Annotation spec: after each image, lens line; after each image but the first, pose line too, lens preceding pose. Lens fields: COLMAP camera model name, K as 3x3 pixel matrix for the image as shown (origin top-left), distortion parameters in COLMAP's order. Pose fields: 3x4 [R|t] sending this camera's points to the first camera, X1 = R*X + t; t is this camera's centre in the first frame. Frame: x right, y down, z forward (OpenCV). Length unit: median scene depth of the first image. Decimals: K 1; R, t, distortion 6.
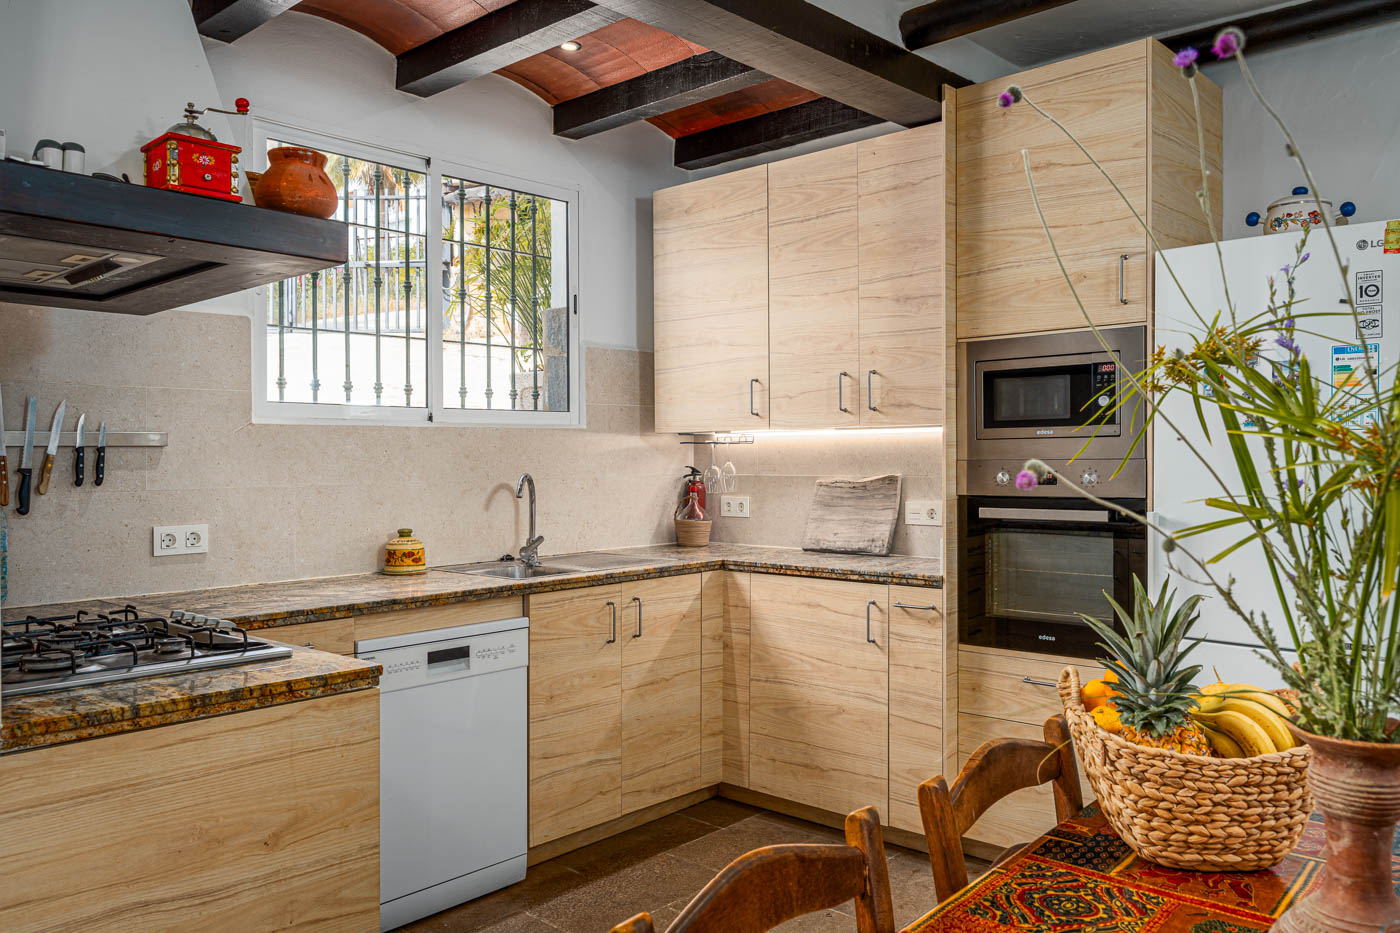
lens RADIAL K [[1094.9, 0, 700.0], [0, 1094.9, 466.5], [0, 0, 1]] dist [-0.006302, -0.004607]
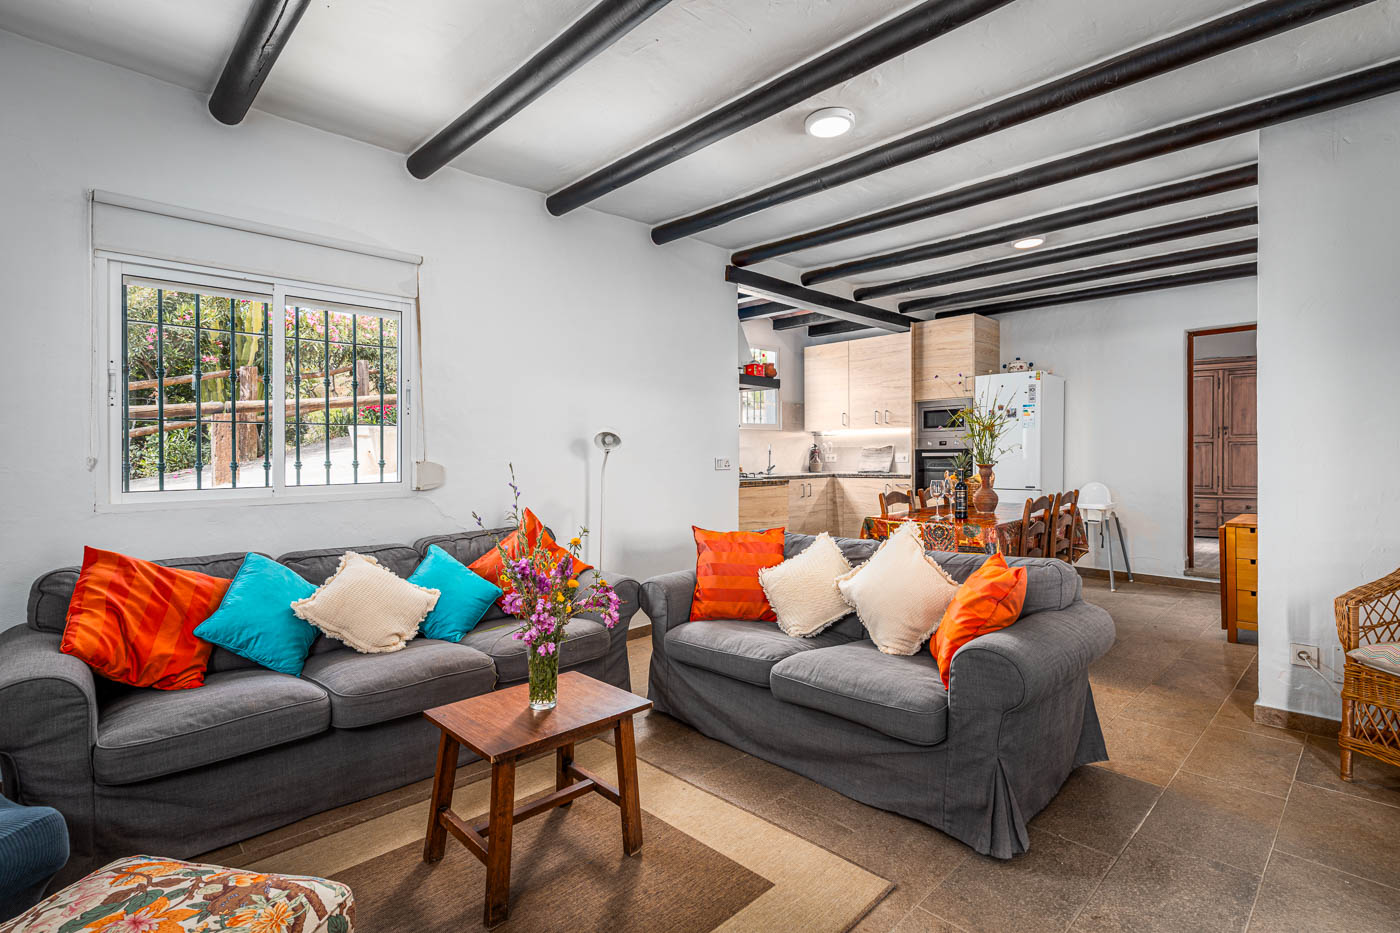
lens RADIAL K [[672.8, 0, 700.0], [0, 672.8, 466.5], [0, 0, 1]] dist [0.003775, 0.000427]
pose [[0.998592, -0.000368, -0.053049, -0.267767], [0.000952, 0.999939, 0.010973, 0.049758], [0.053041, -0.011008, 0.998532, -0.930865]]
